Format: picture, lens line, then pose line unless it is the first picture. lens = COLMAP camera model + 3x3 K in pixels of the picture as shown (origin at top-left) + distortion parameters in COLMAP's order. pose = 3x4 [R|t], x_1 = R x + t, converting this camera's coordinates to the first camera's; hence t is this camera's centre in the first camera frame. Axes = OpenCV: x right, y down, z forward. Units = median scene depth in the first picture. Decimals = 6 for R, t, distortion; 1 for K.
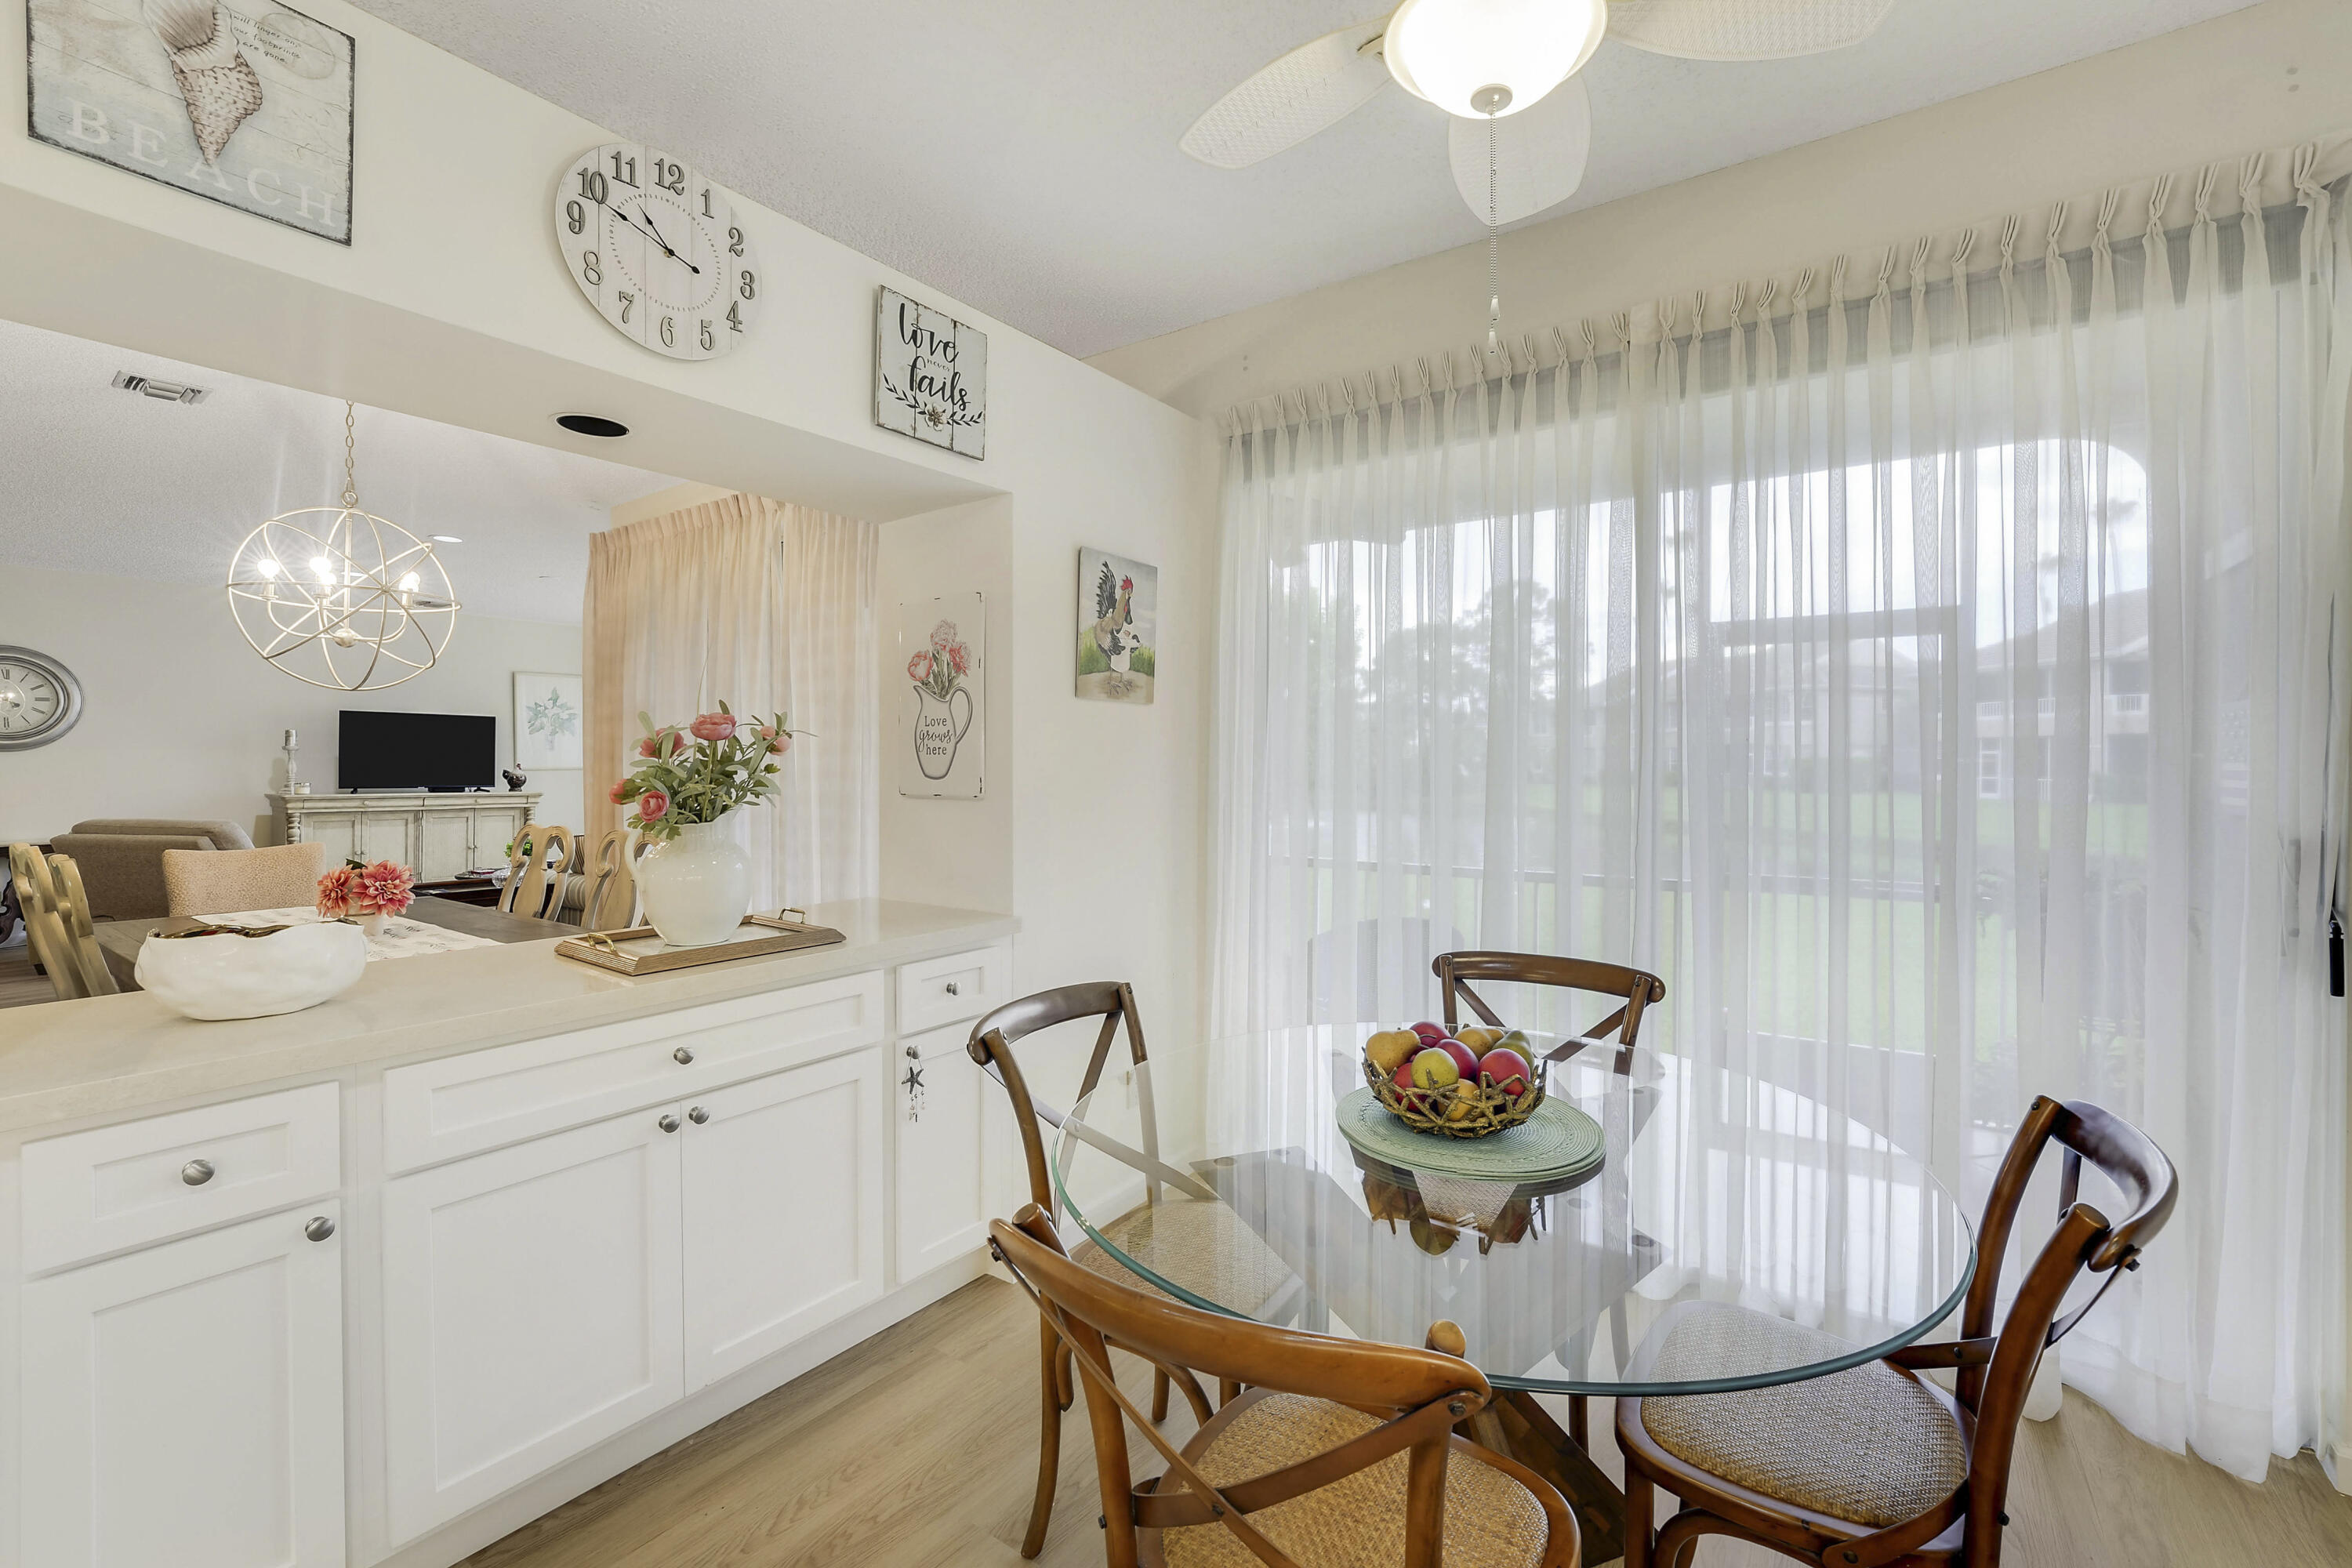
lens RADIAL K [[969.9, 0, 1202.5], [0, 969.9, 777.3], [0, 0, 1]] dist [-0.015148, 0.000471]
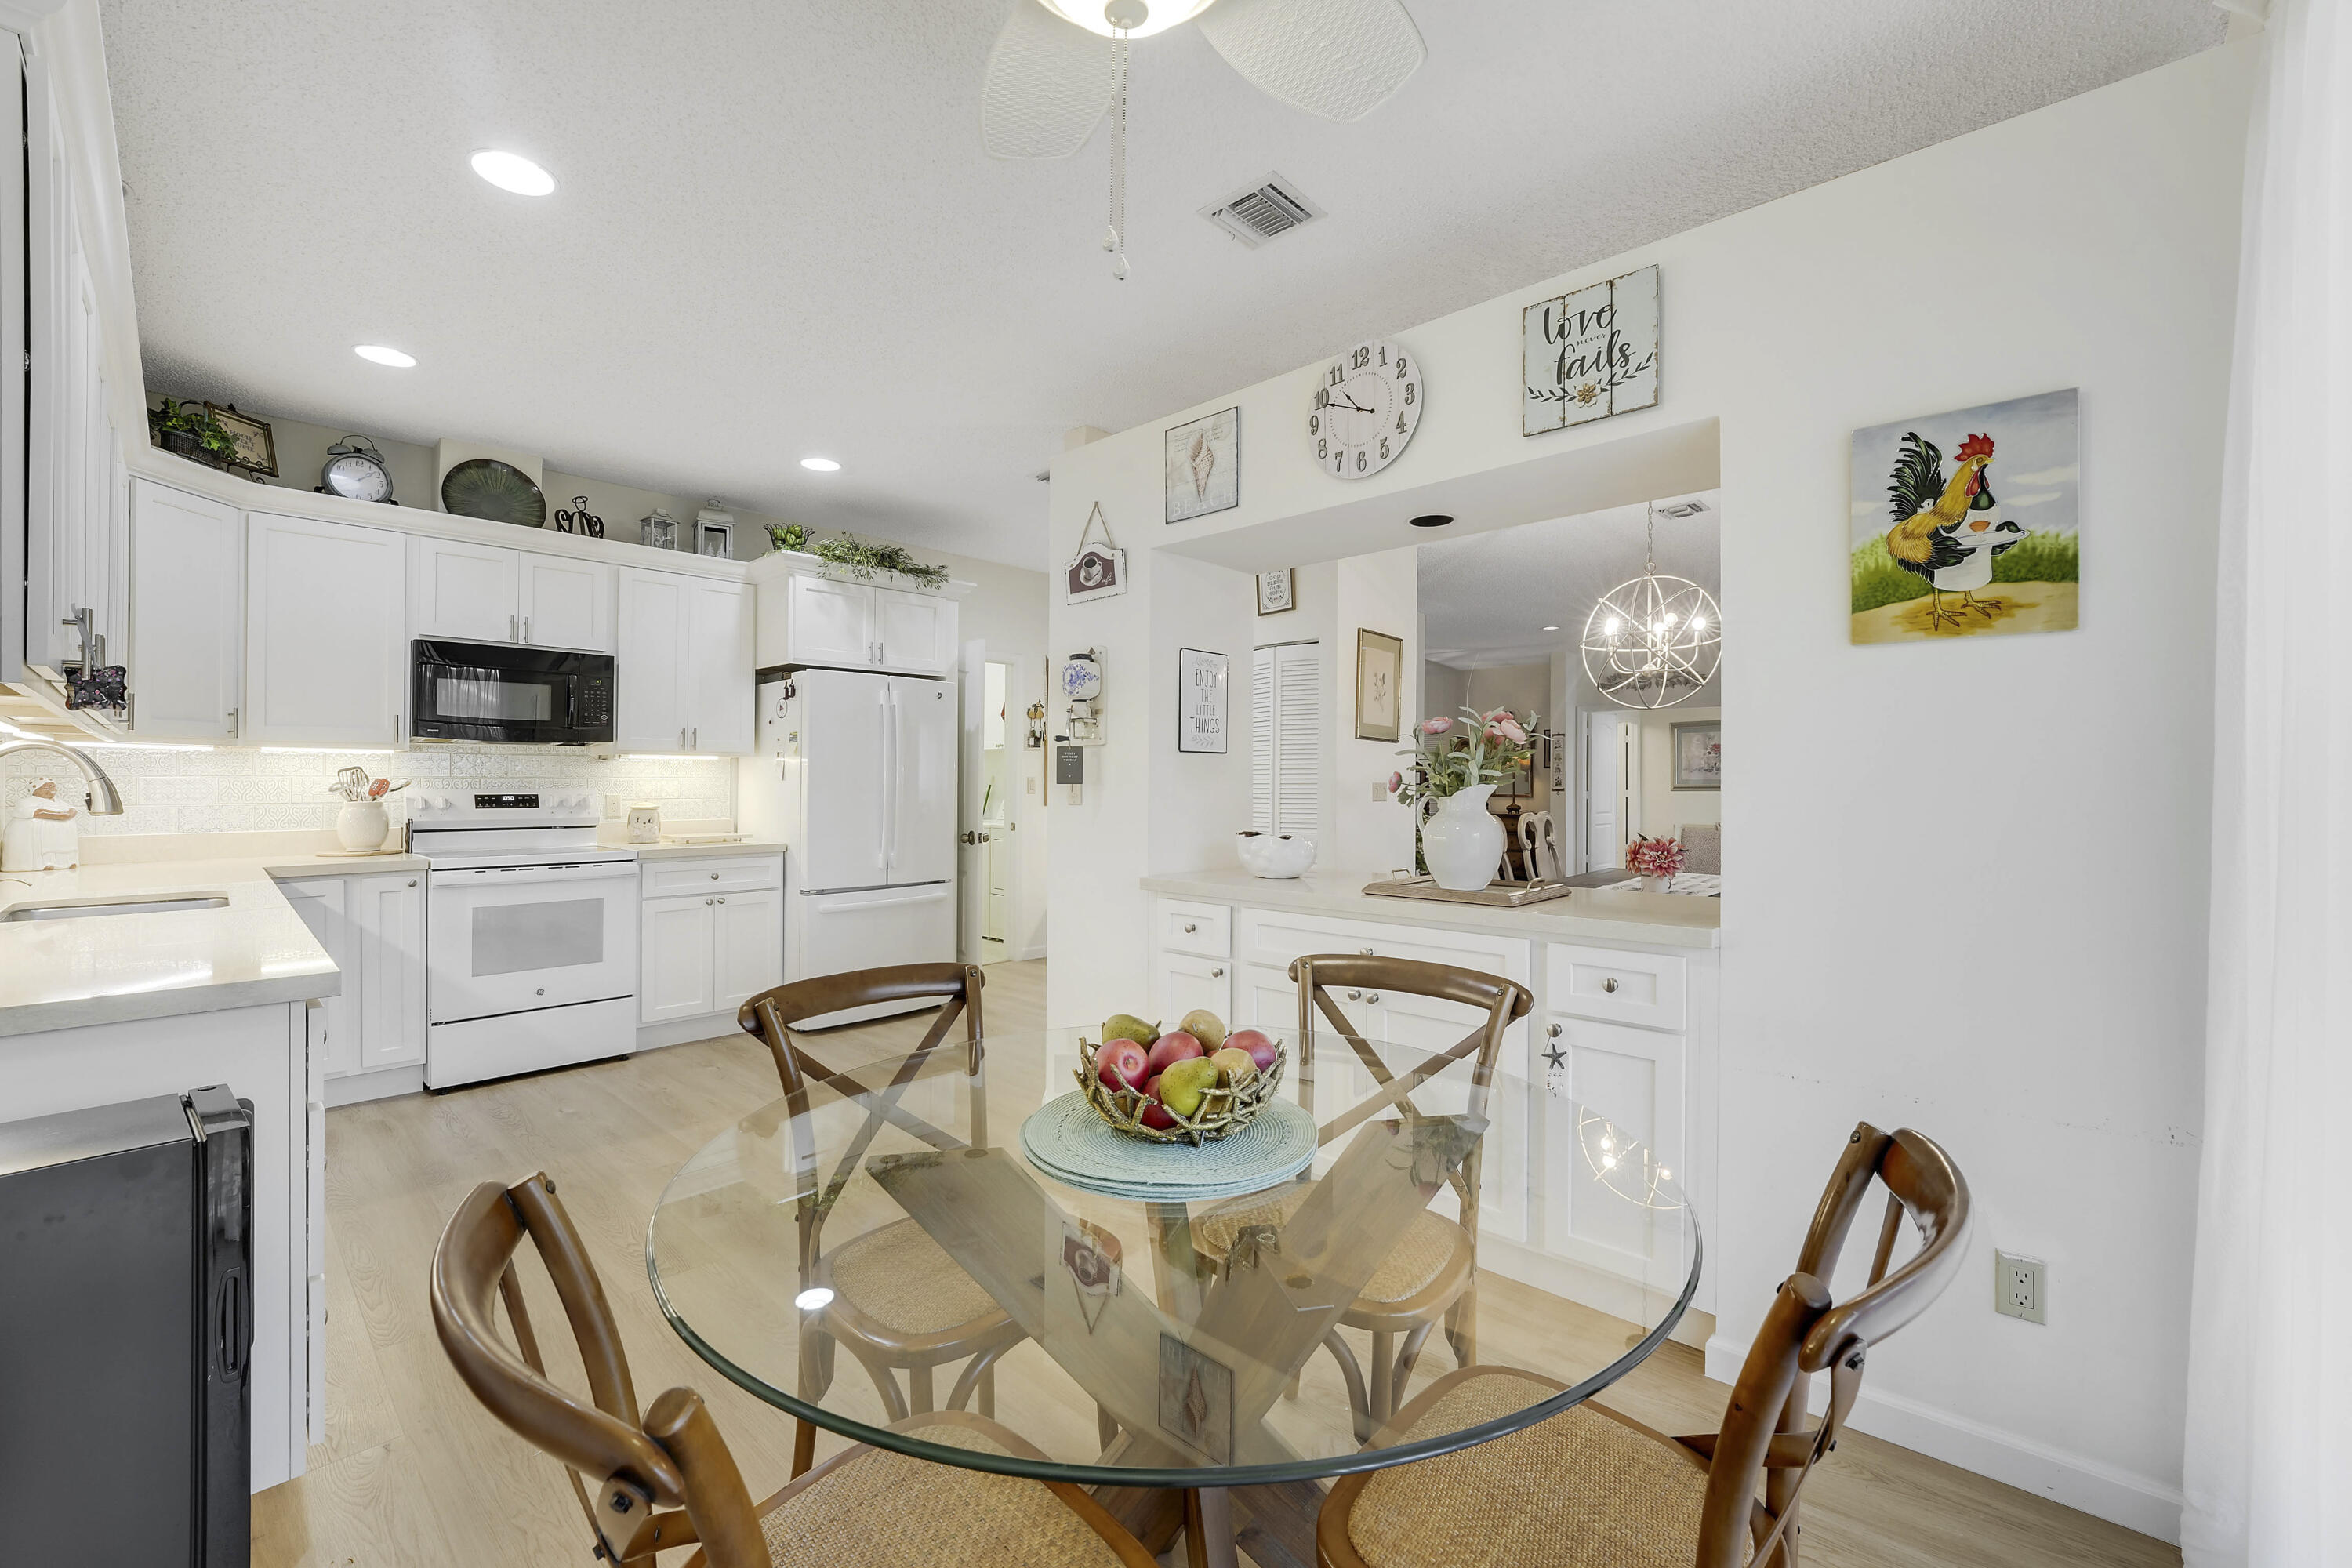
lens RADIAL K [[968.4, 0, 1176.0], [0, 968.4, 784.0], [0, 0, 1]] dist [-0.040390, 0.000232]
pose [[-0.147617, -0.000970, -0.989044, 0.670833], [-0.014221, 0.999898, 0.001142, 0.026920], [0.988942, 0.014234, -0.147616, 0.658965]]
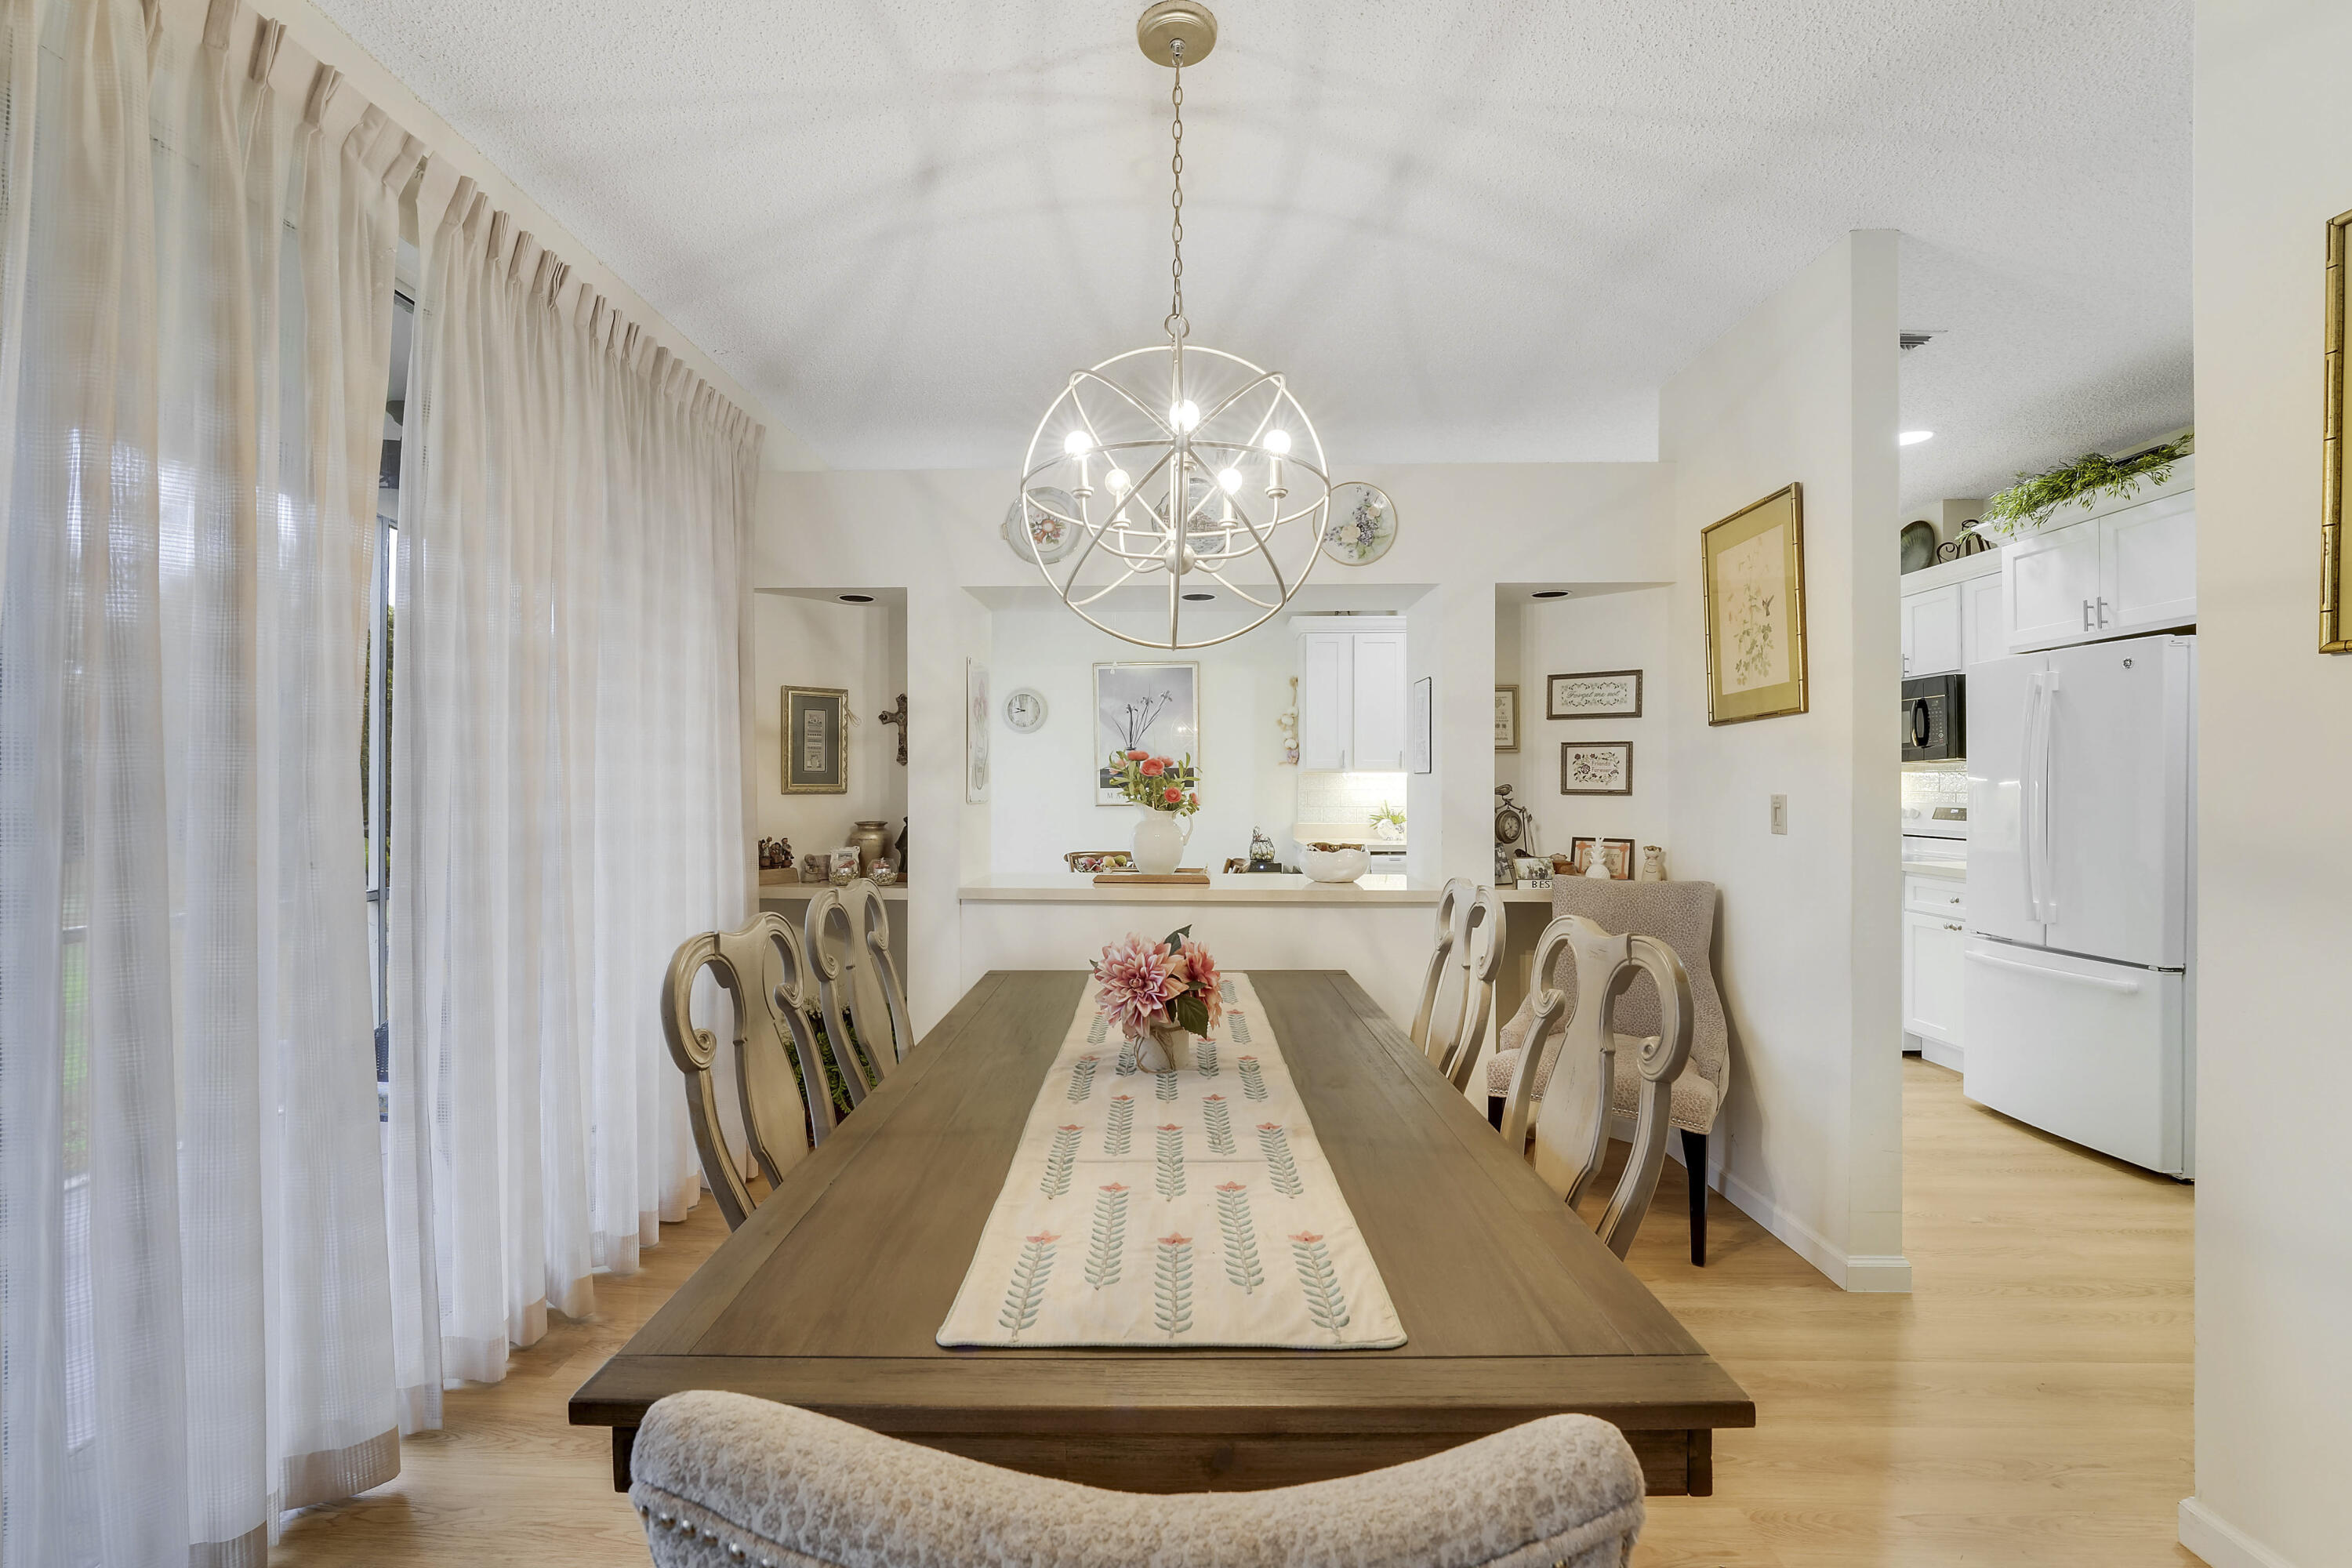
lens RADIAL K [[992.3, 0, 1183.9], [0, 992.3, 783.1], [0, 0, 1]] dist [-0.024965, -0.000239]
pose [[-0.557762, 0.000772, 0.830000, -1.744167], [0.010280, 0.999929, 0.005978, -0.014443], [-0.829937, 0.011866, -0.557731, 1.652836]]
